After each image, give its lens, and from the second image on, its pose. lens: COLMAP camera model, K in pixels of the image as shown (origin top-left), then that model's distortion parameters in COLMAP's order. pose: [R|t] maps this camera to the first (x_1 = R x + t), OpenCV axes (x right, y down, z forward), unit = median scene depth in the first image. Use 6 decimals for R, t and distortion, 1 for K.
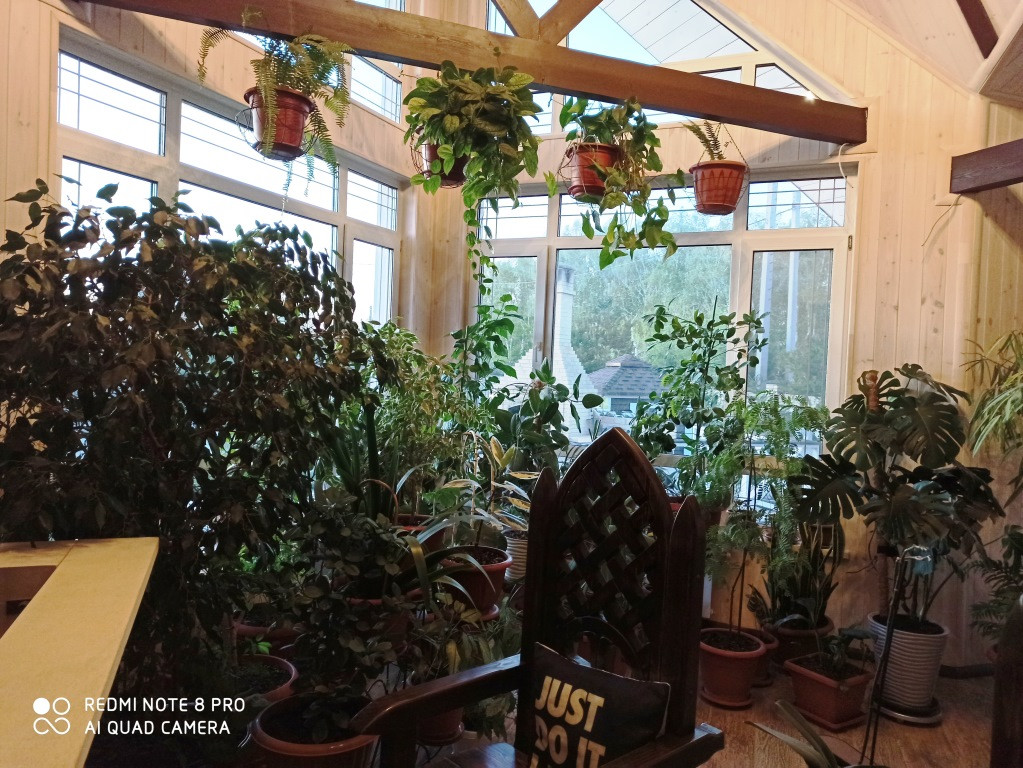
lens RADIAL K [[749.7, 0, 510.0], [0, 749.7, 381.9], [0, 0, 1]] dist [0.042078, -0.022882]
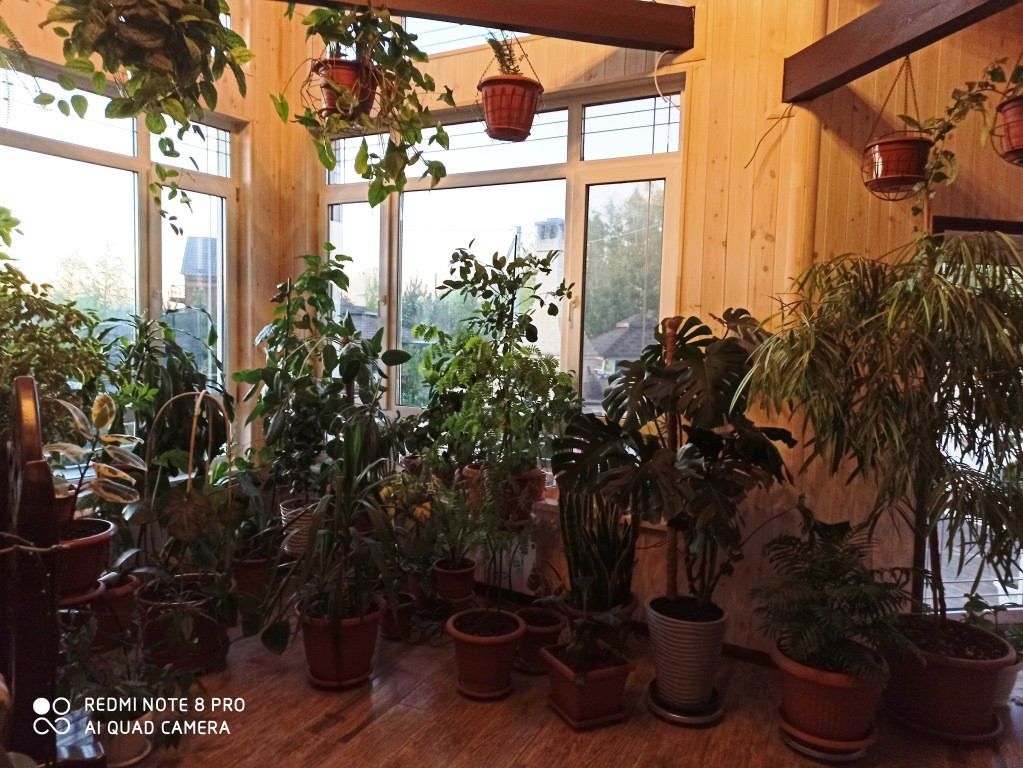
lens RADIAL K [[749.7, 0, 512.4], [0, 749.7, 383.5], [0, 0, 1]] dist [0.042078, -0.022882]
pose [[0.994014, -0.007346, -0.109001, 0.368735], [0.012405, 0.998874, 0.045802, 0.018536], [0.108542, -0.046880, 0.992986, 0.122610]]
